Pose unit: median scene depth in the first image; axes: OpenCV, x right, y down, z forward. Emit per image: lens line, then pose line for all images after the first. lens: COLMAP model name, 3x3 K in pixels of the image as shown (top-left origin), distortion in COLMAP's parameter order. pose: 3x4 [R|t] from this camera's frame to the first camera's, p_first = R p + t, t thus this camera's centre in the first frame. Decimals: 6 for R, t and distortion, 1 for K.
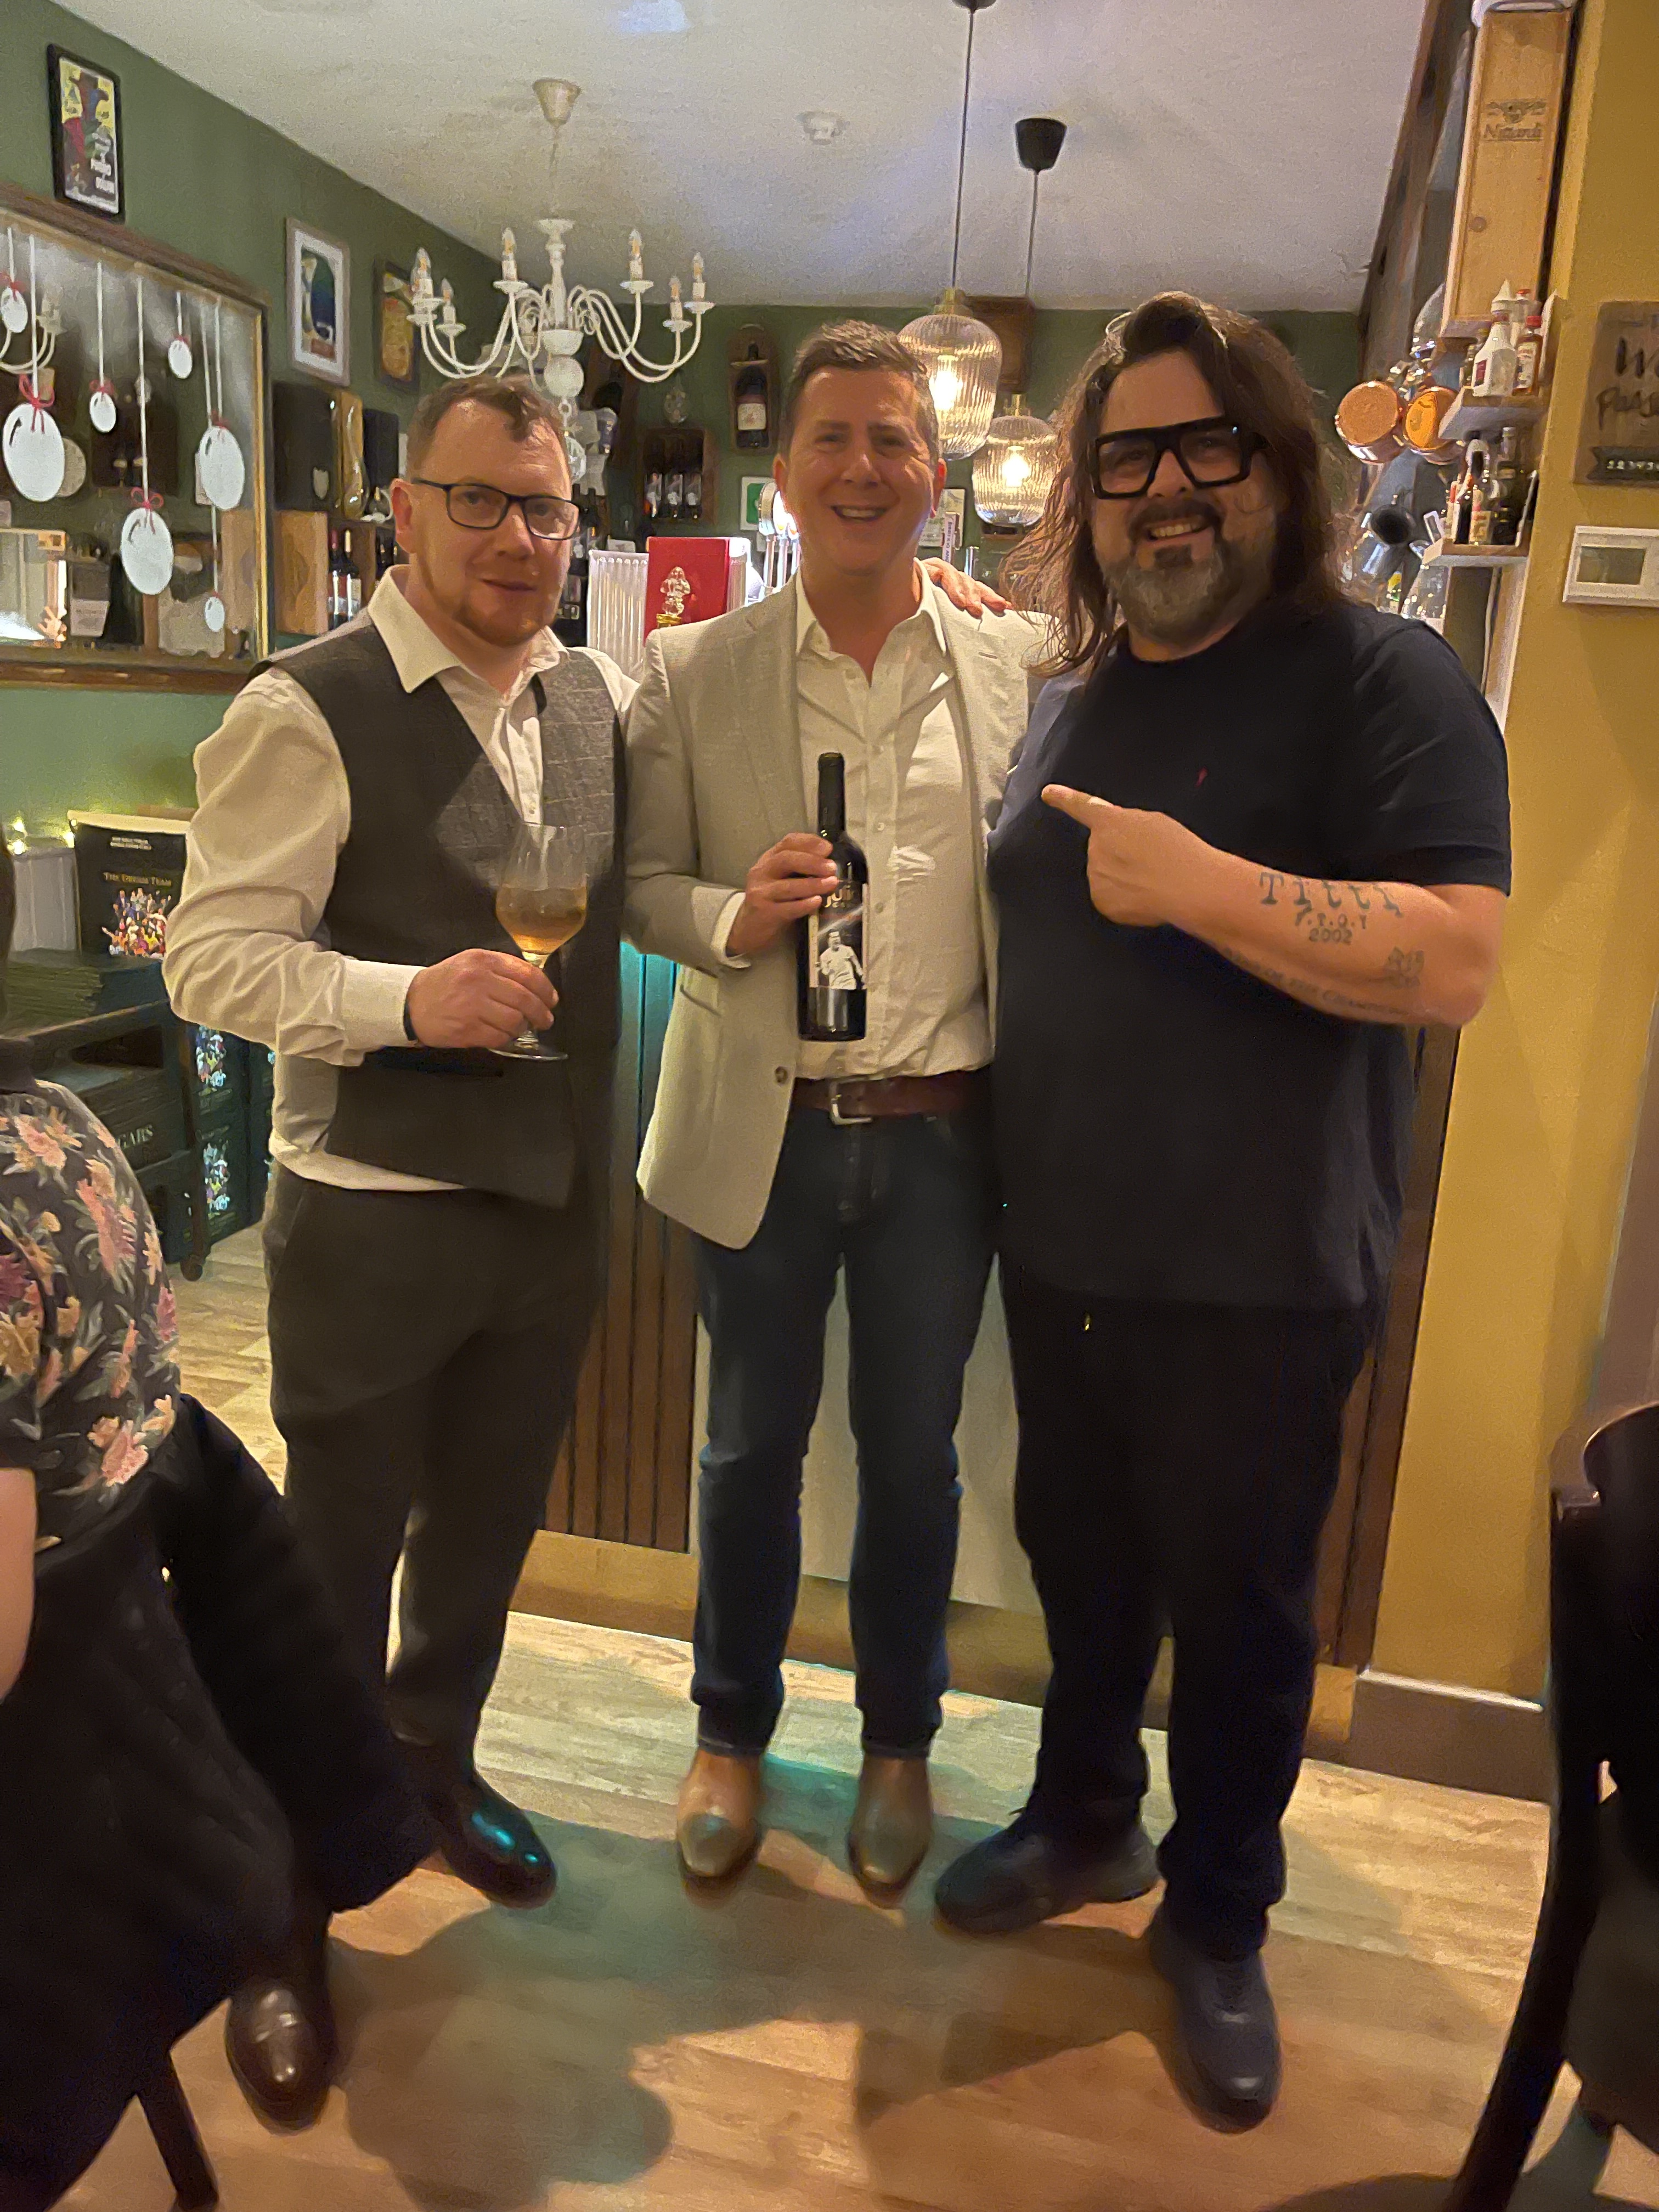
lens RADIAL K [[1698.2, 0, 836.2], [0, 1698.2, 1098.7], [0, 0, 1]] dist [0.082598, -0.124929]
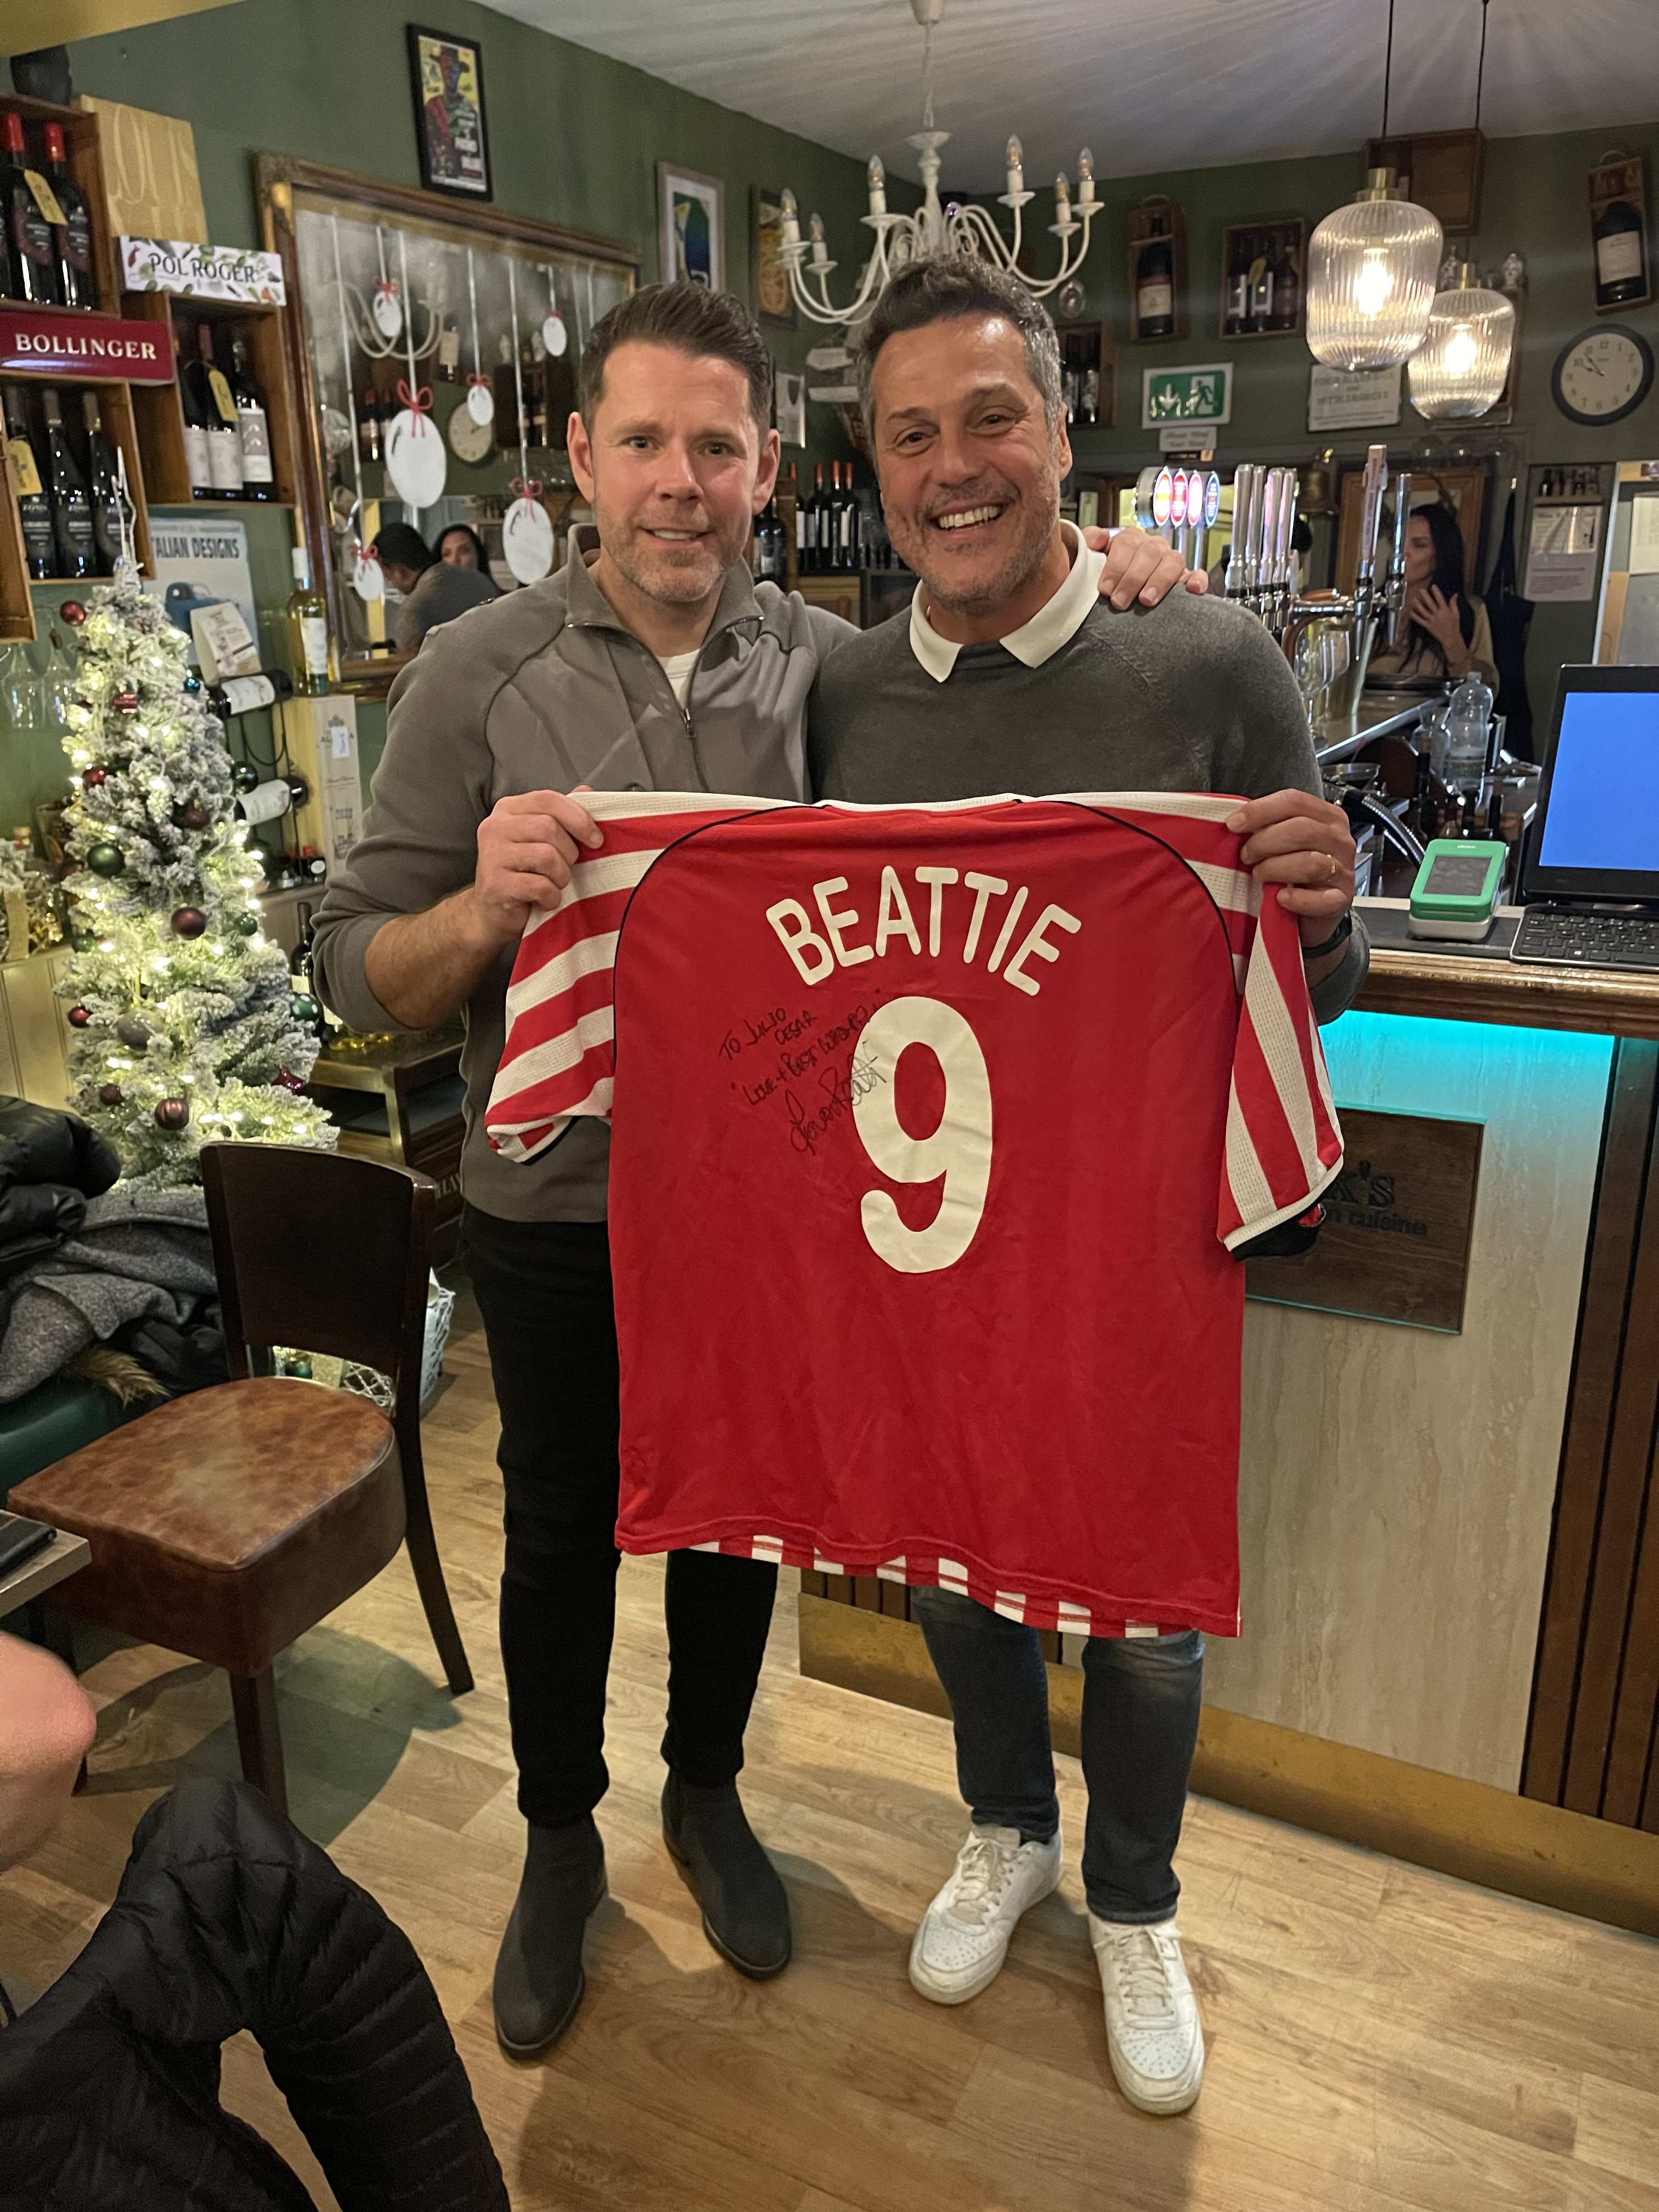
lens RADIAL K [[1698.2, 0, 799.3], [0, 1698.2, 1127.9], [0, 0, 1]] dist [0.082598, -0.124929]
pose [[0.966421, 0.004010, -0.256933, 0.007821], [0.017320, 0.996588, 0.080700, -0.059955], [0.256380, -0.082440, 0.963054, 0.058992]]
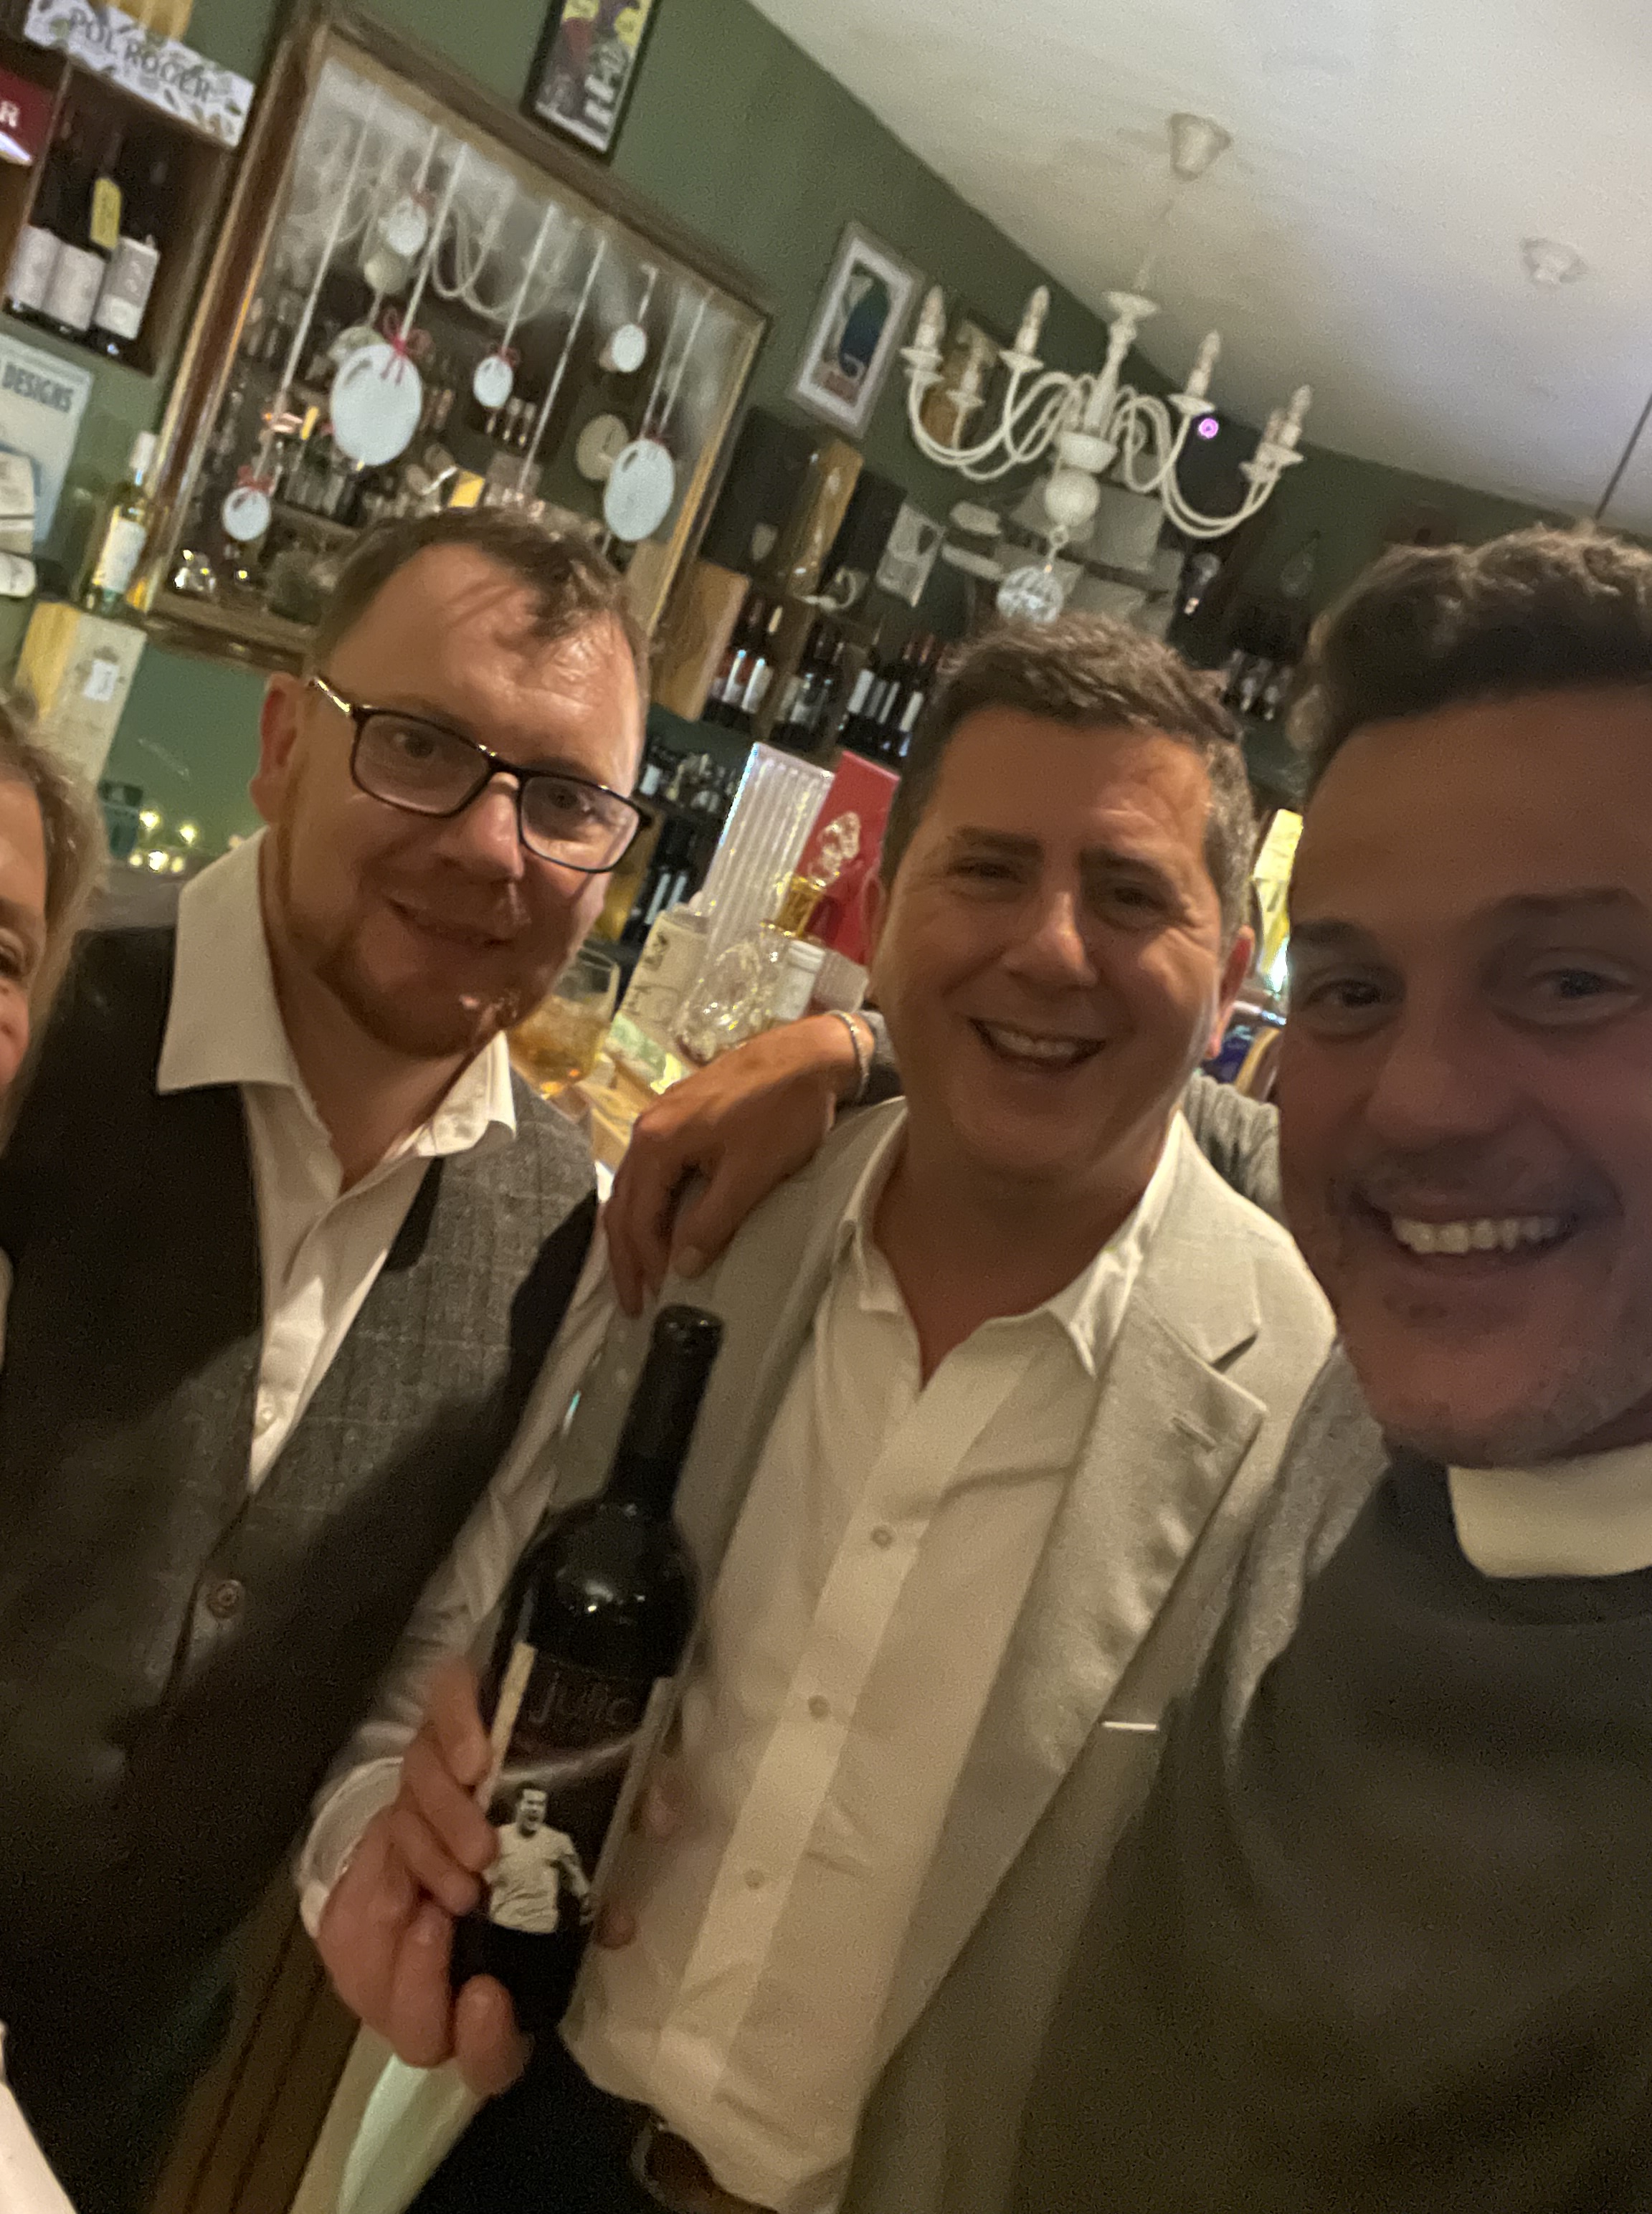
lens RADIAL K [[1948.7, 0, 785.7], [0, 1948.7, 1099.4], [0, 0, 1]] dist [0.061188, -0.098420]
pose [[0.889870, 0.355077, -0.286448, 0.064986], [-0.380262, 0.924190, -0.035697, -0.114077], [0.252057, 0.140691, 0.957431, 0.221222]]
